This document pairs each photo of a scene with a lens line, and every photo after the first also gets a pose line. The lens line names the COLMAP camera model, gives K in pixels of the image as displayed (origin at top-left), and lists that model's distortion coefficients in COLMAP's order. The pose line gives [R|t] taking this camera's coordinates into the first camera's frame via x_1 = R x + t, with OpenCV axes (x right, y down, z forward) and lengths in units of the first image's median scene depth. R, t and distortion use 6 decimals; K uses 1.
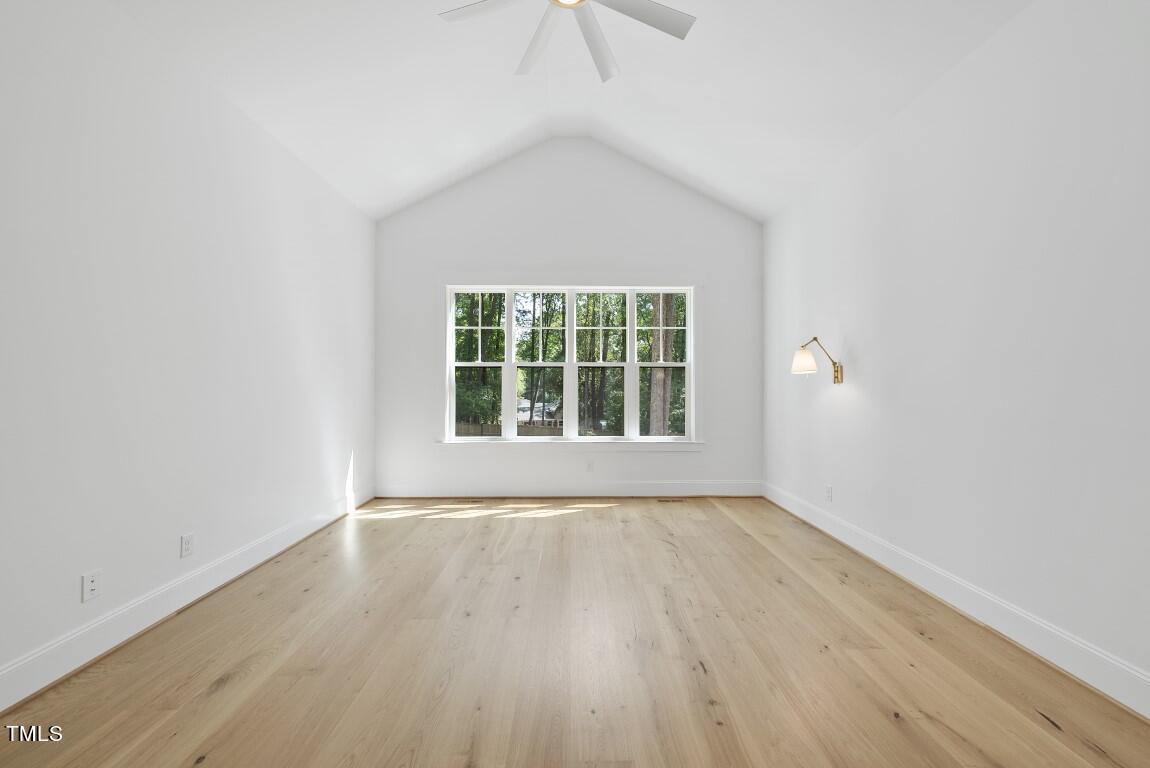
lens RADIAL K [[438.4, 0, 576.5], [0, 438.4, 383.0], [0, 0, 1]] dist [0.001120, -0.000274]
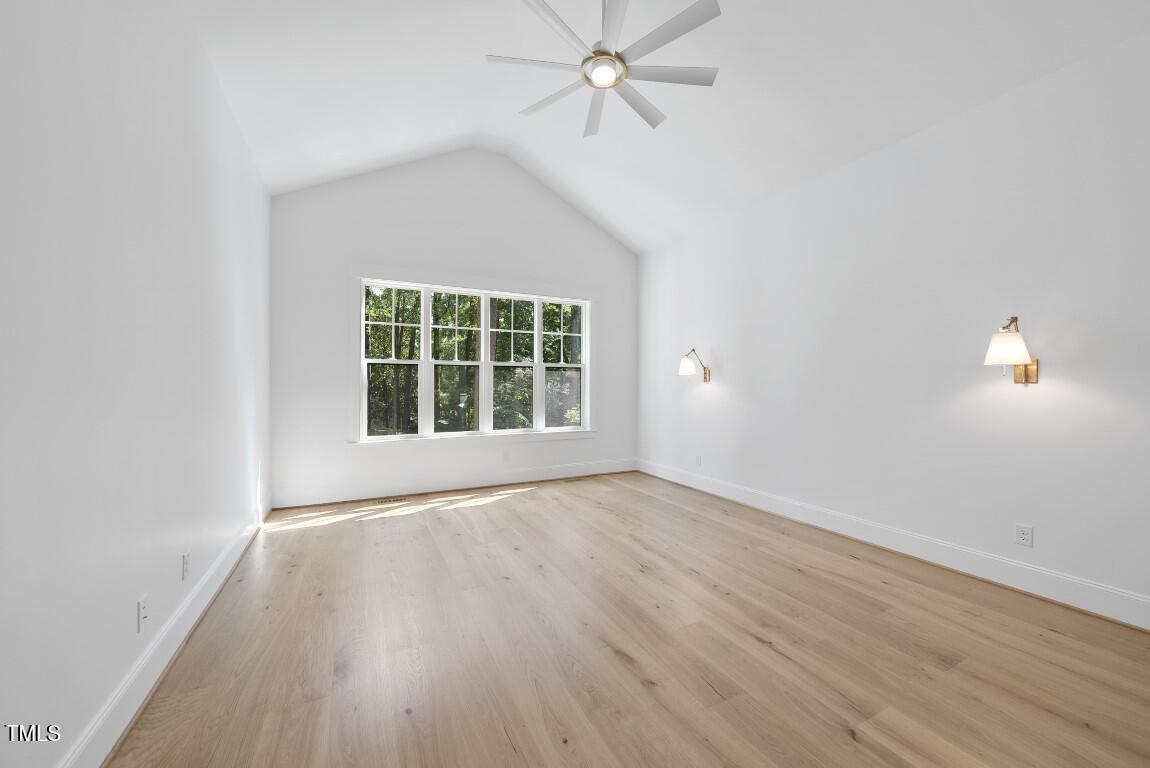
lens RADIAL K [[438.4, 0, 574.0], [0, 438.4, 385.7], [0, 0, 1]] dist [0.001120, -0.000274]
pose [[0.894285, 0.001219, 0.447496, -0.356657], [-0.004293, 0.999974, 0.005856, 0.005208], [-0.447477, -0.007158, 0.894267, -0.067028]]
